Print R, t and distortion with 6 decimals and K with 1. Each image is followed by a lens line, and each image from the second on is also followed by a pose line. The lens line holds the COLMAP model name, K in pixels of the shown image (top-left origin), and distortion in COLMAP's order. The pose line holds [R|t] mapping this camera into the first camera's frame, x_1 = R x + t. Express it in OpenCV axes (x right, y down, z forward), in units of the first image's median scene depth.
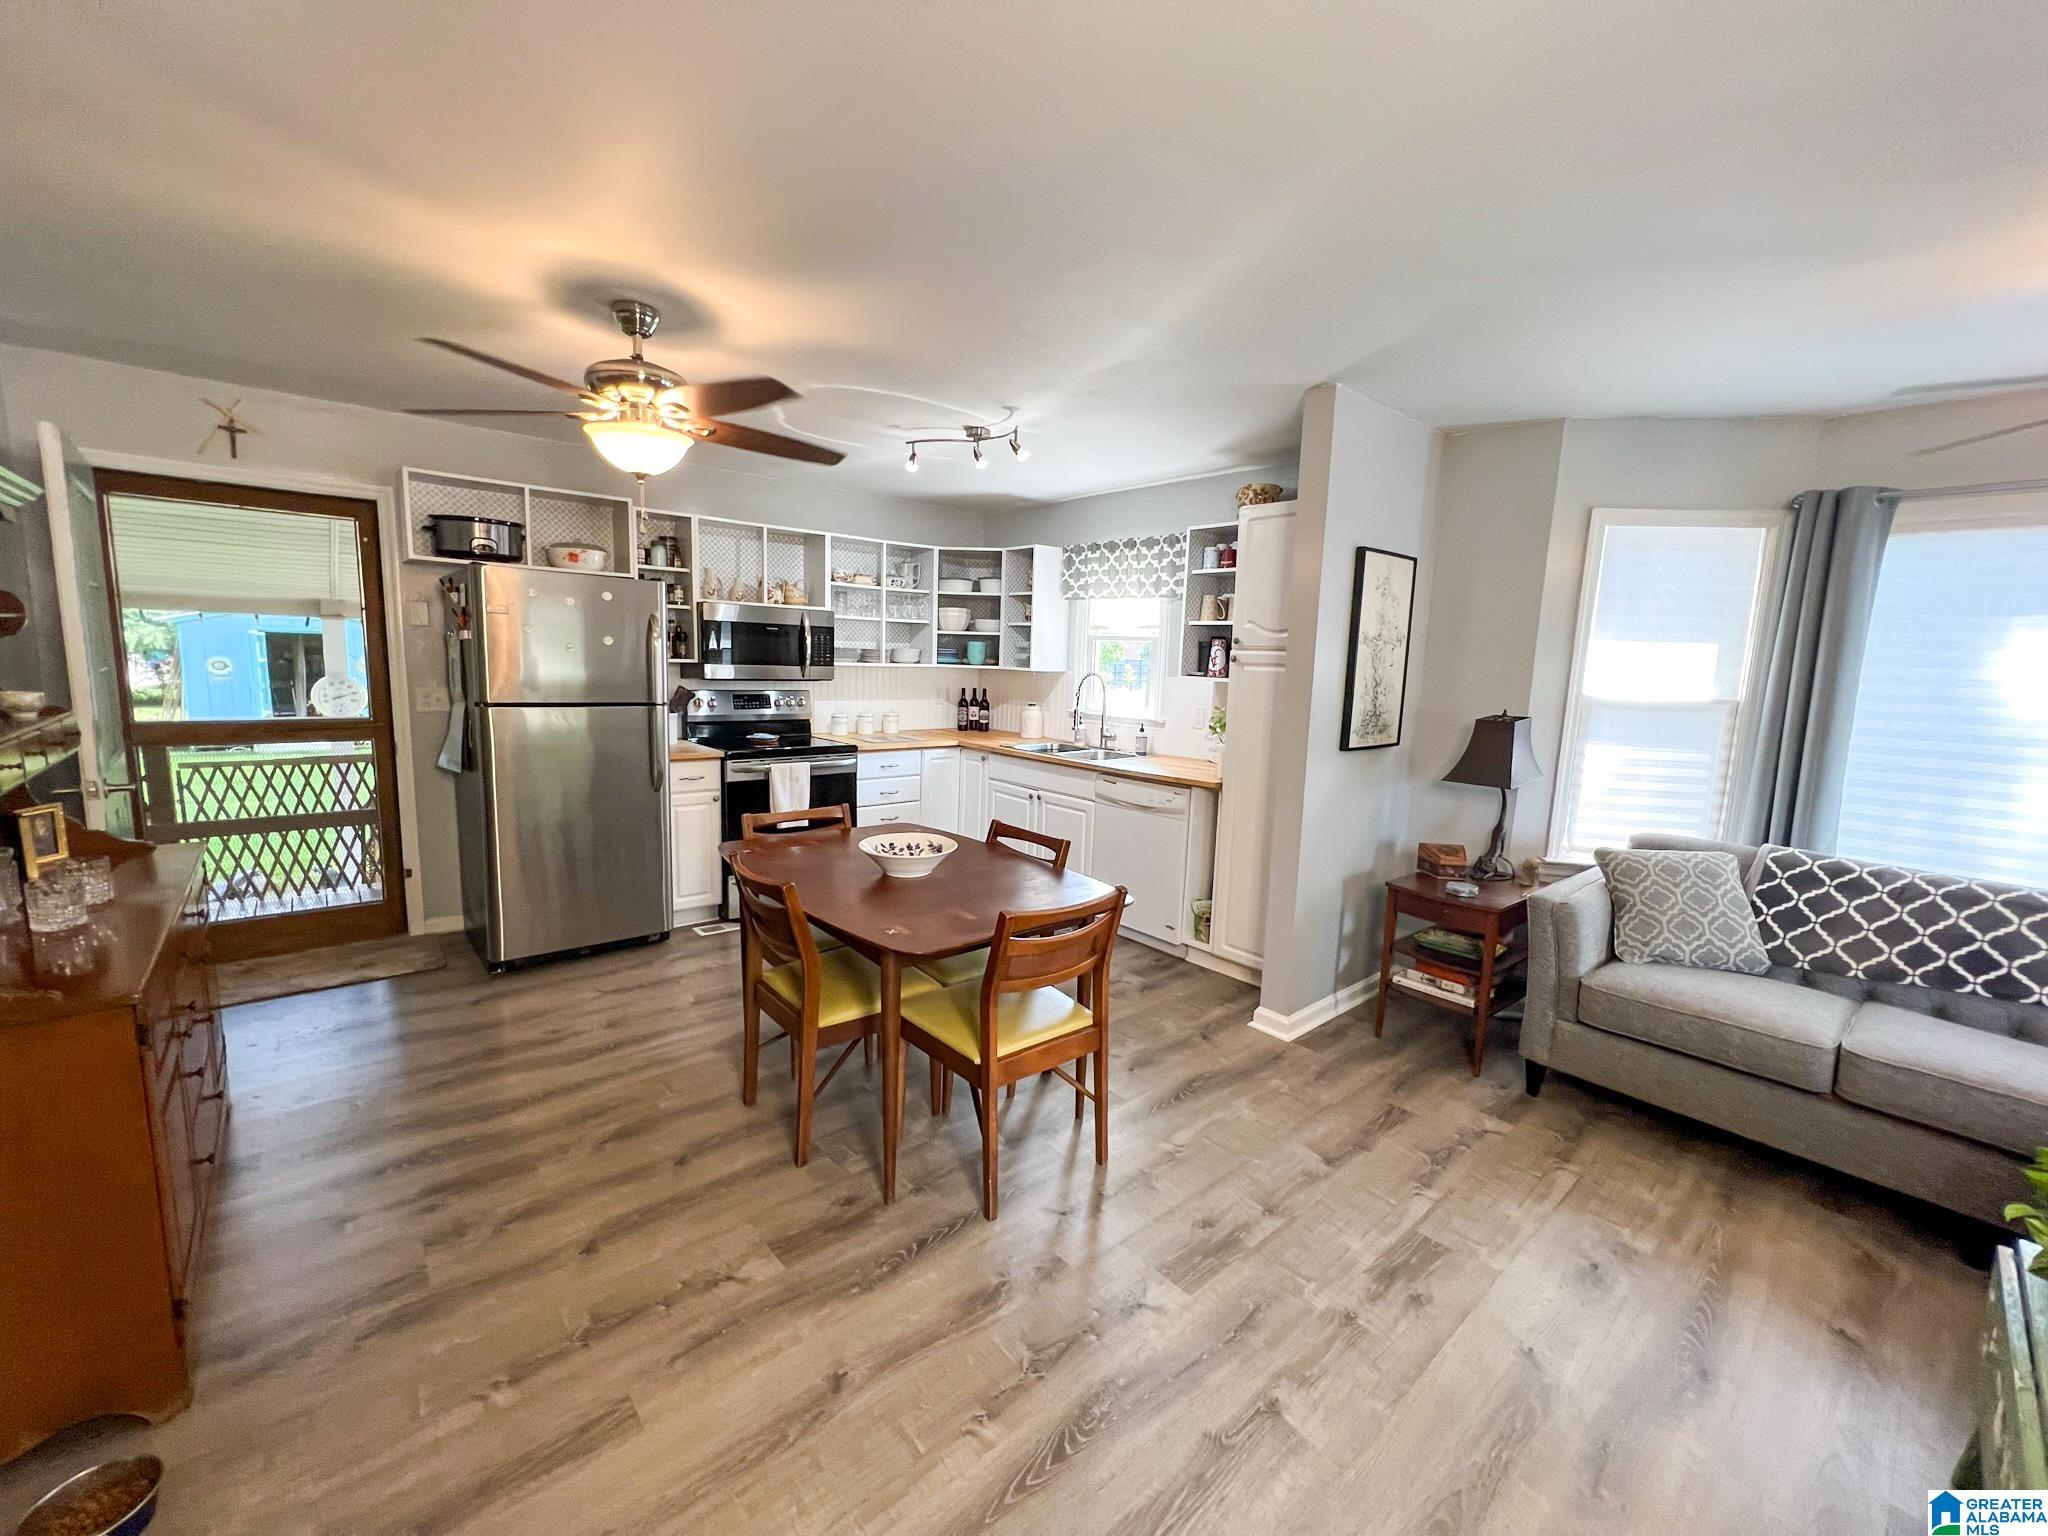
lens RADIAL K [[824.4, 0, 1027.1], [0, 824.4, 771.9], [0, 0, 1]] dist [-0.004734, 0.001686]
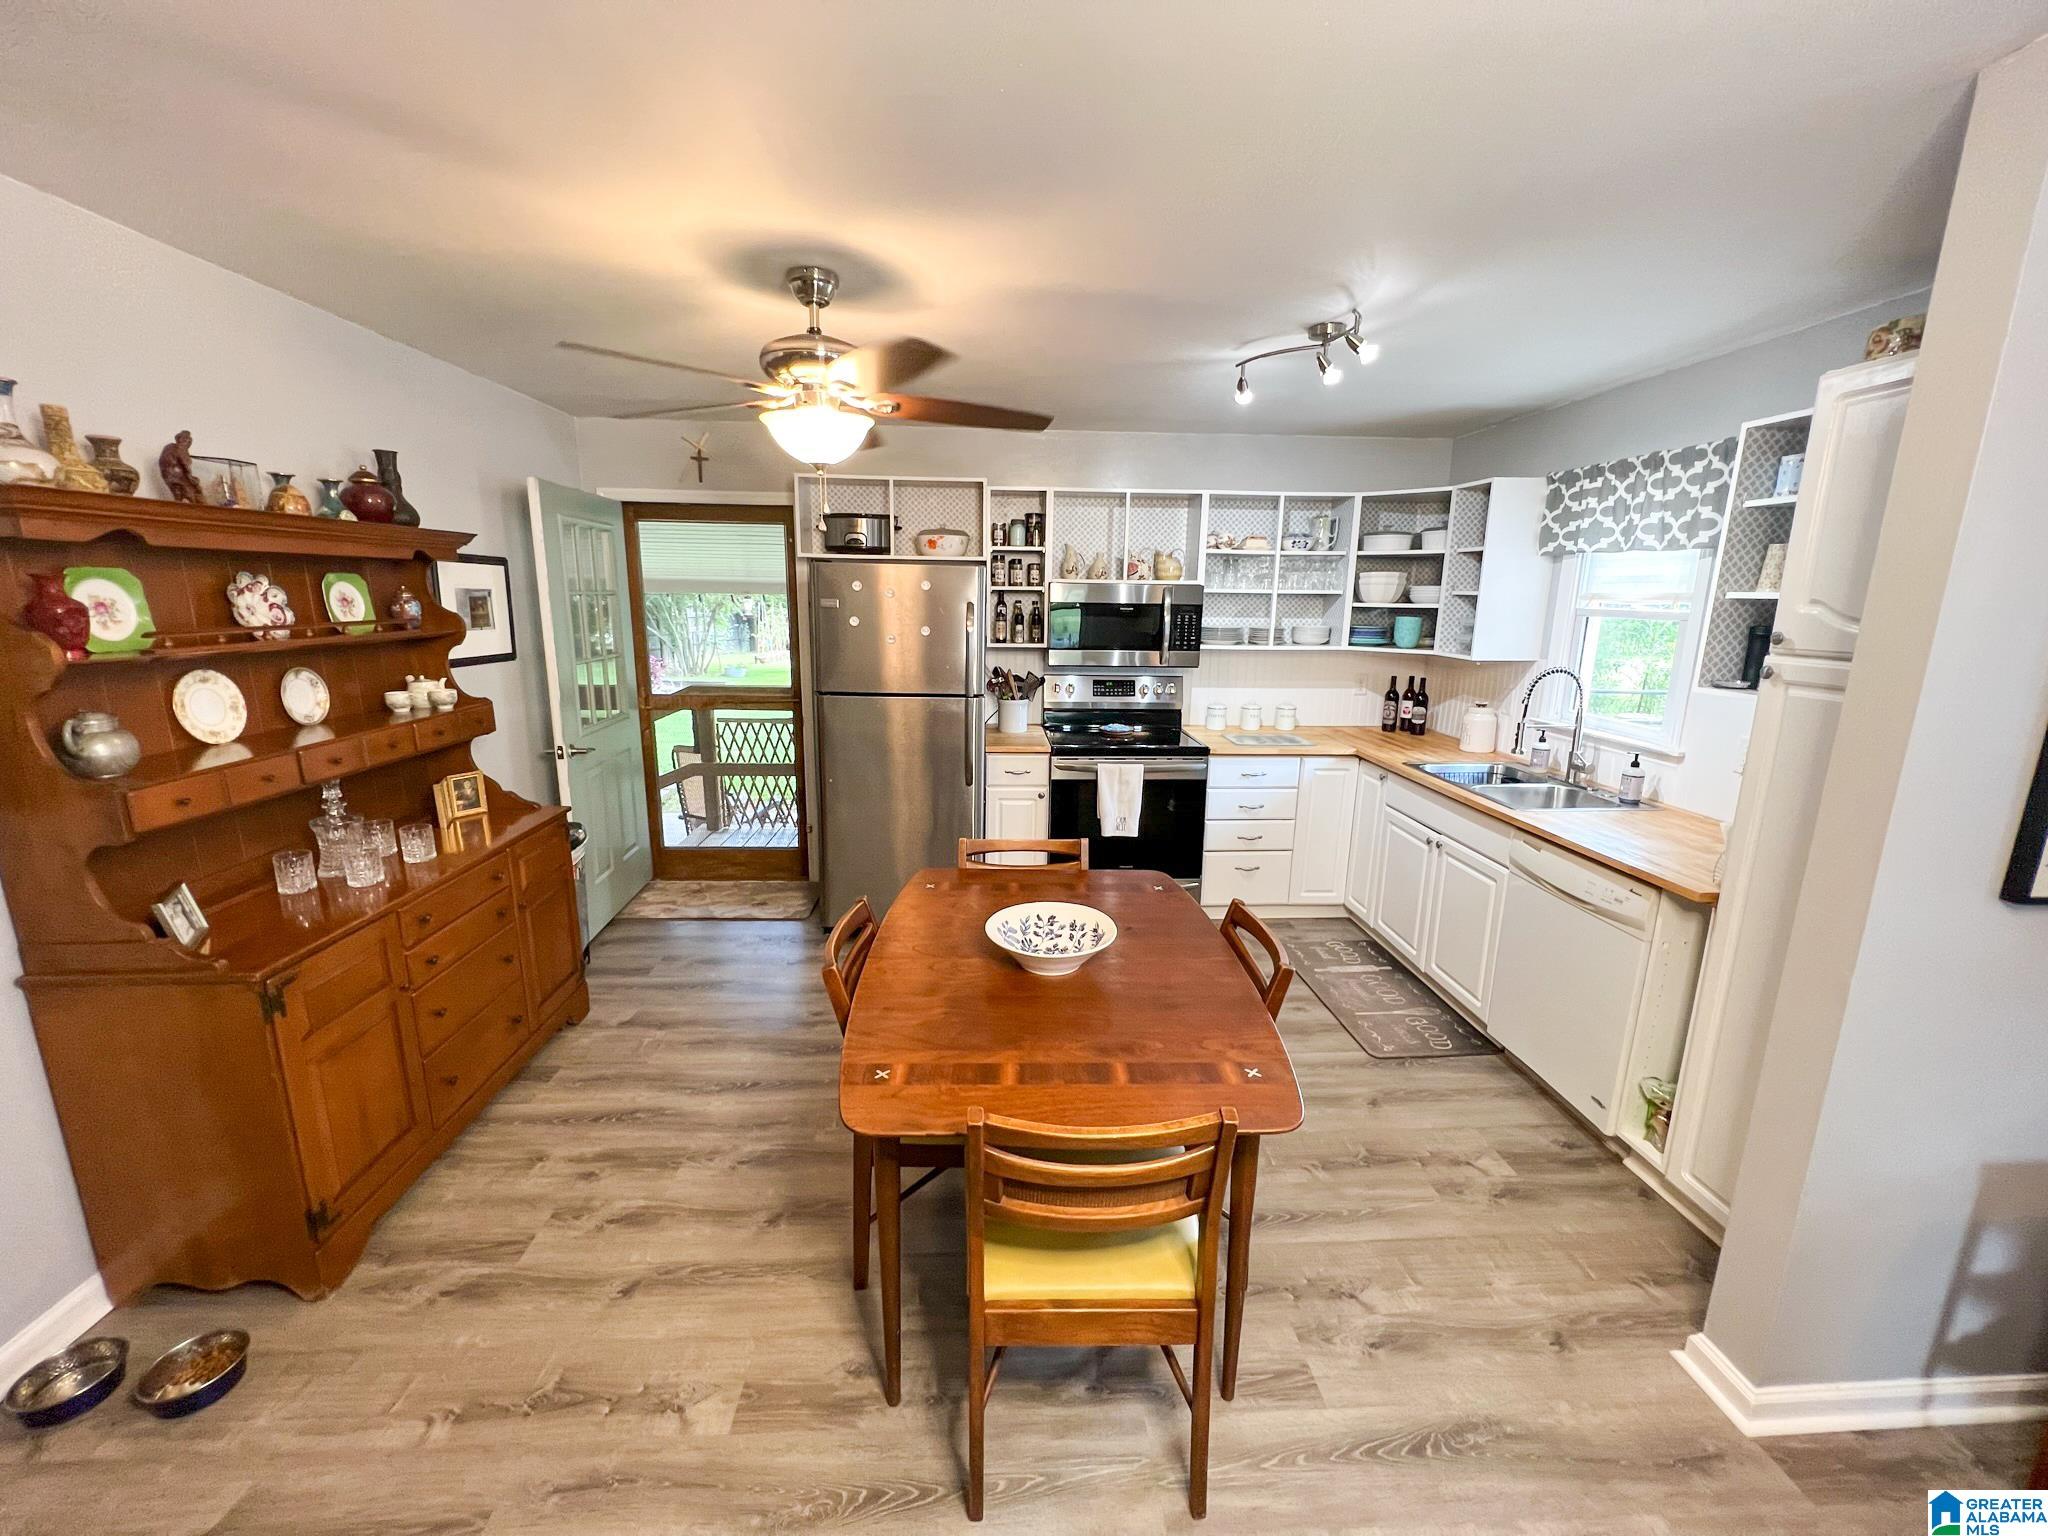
lens RADIAL K [[824.4, 0, 1025.6], [0, 824.4, 772.6], [0, 0, 1]] dist [-0.004734, 0.001686]
pose [[0.788160, 0.109655, -0.605624, 0.200691], [-0.073221, 0.993718, 0.084633, -0.082861], [0.611100, -0.022360, 0.791238, 0.289453]]
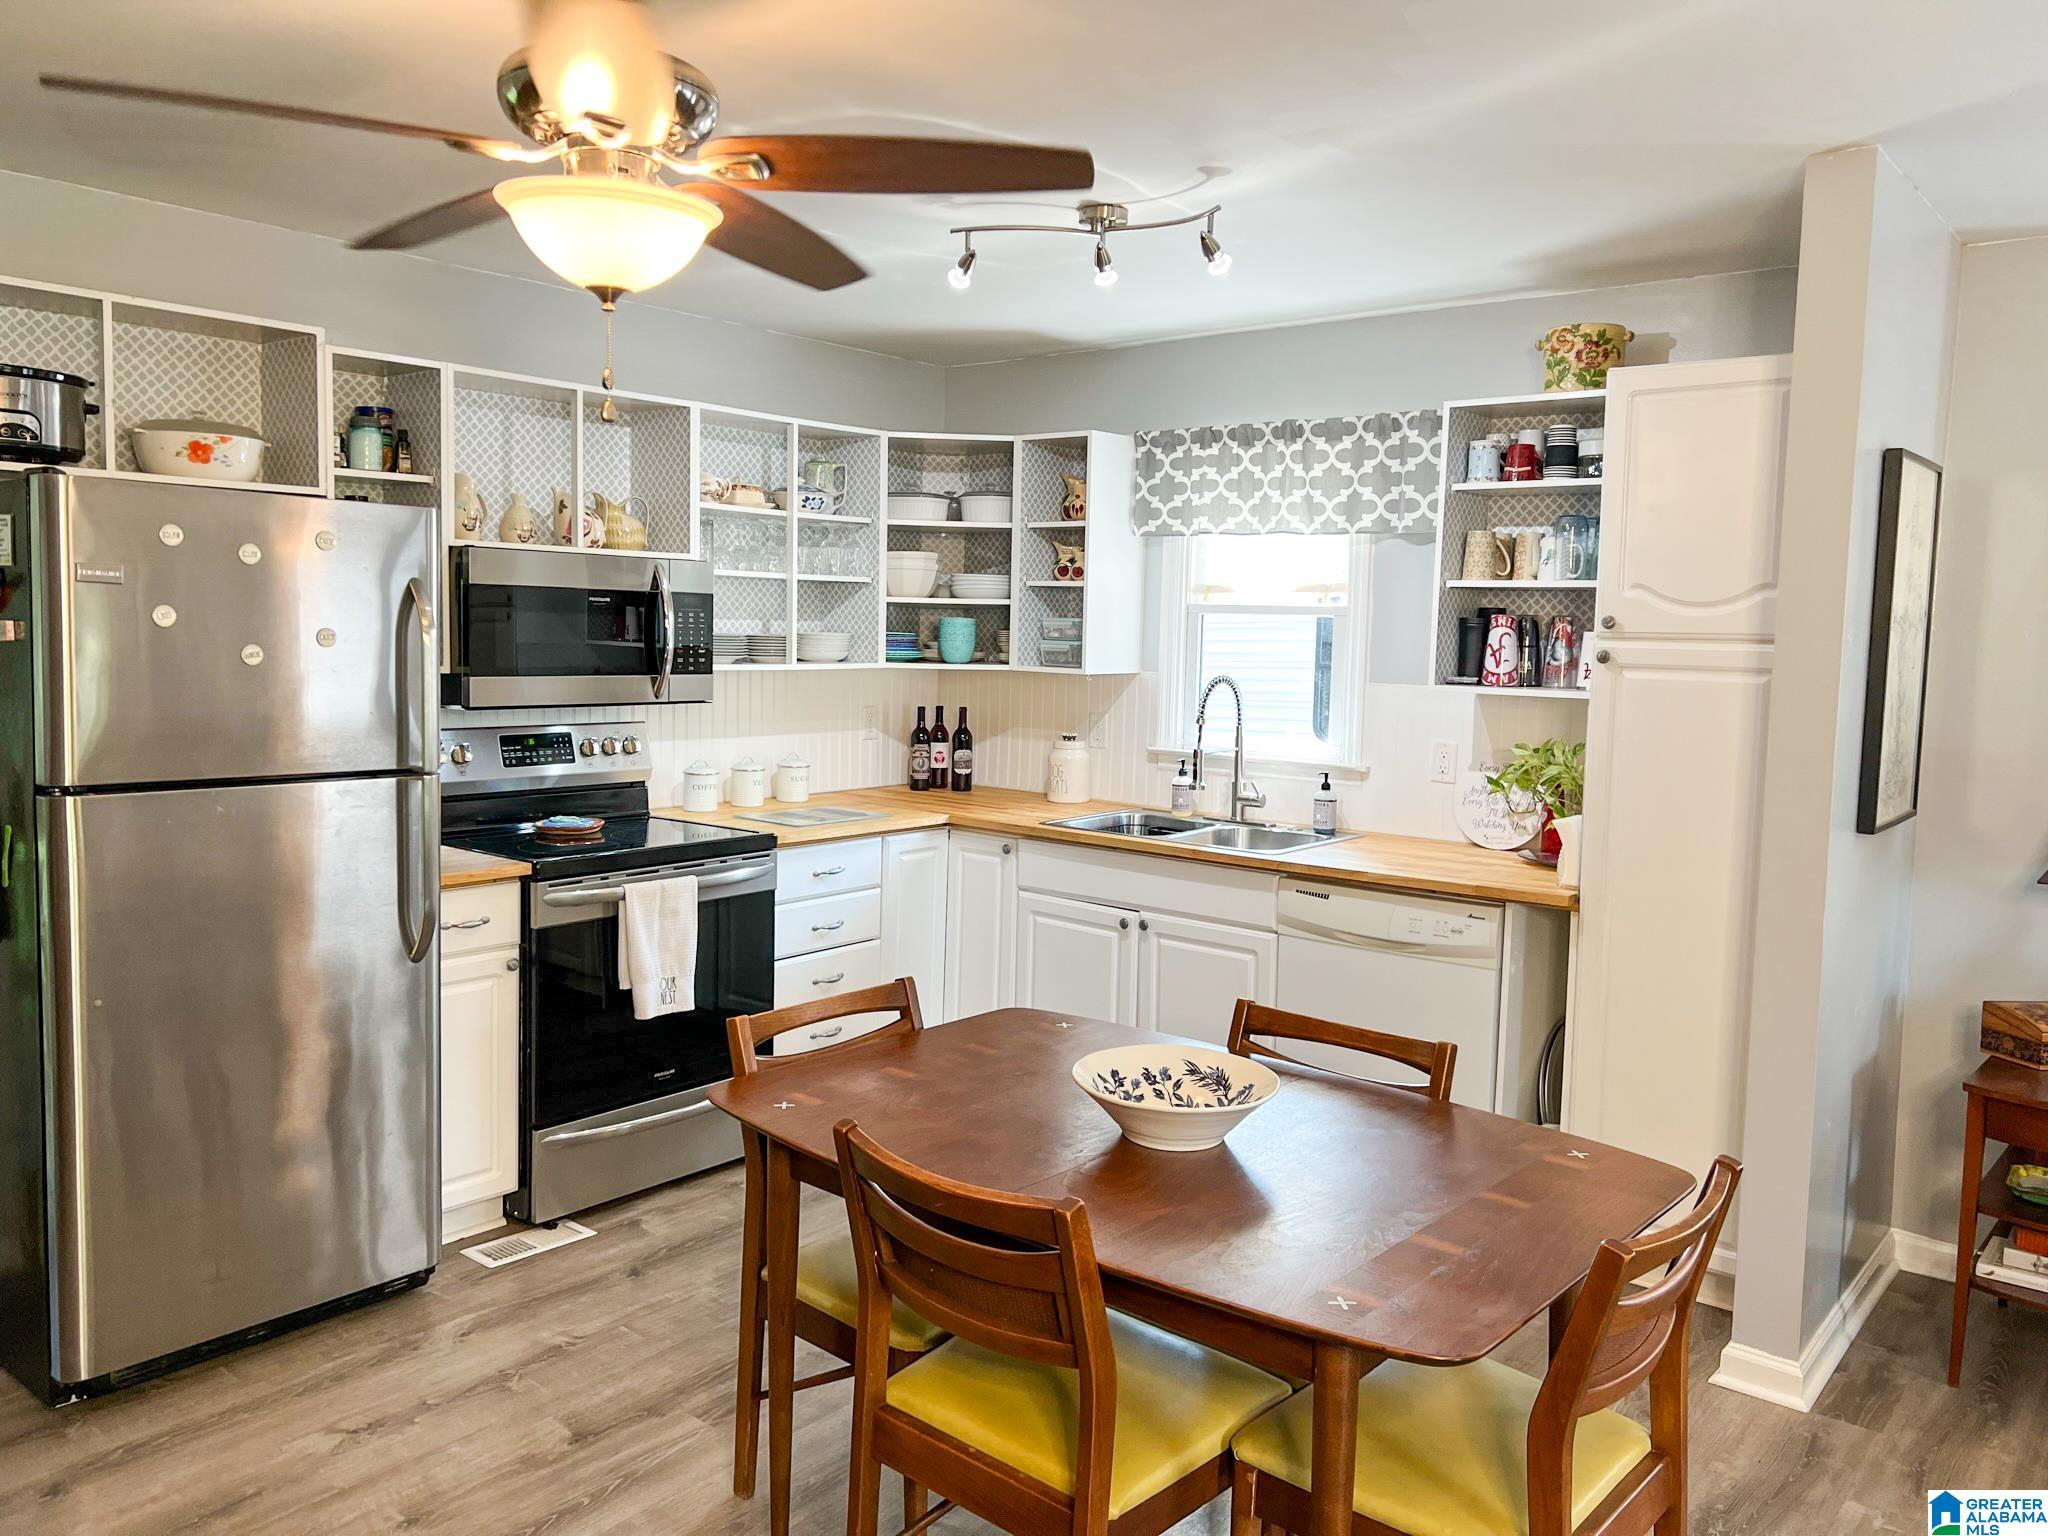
lens RADIAL K [[1523.6, 0, 1016.6], [0, 1523.6, 750.2], [0, 0, 1]] dist [0.052020, -0.059941]
pose [[0.987020, -0.024611, 0.158698, -0.267627], [0.032809, 0.998248, -0.049245, -0.042547], [-0.157208, 0.053813, 0.986098, 0.105443]]
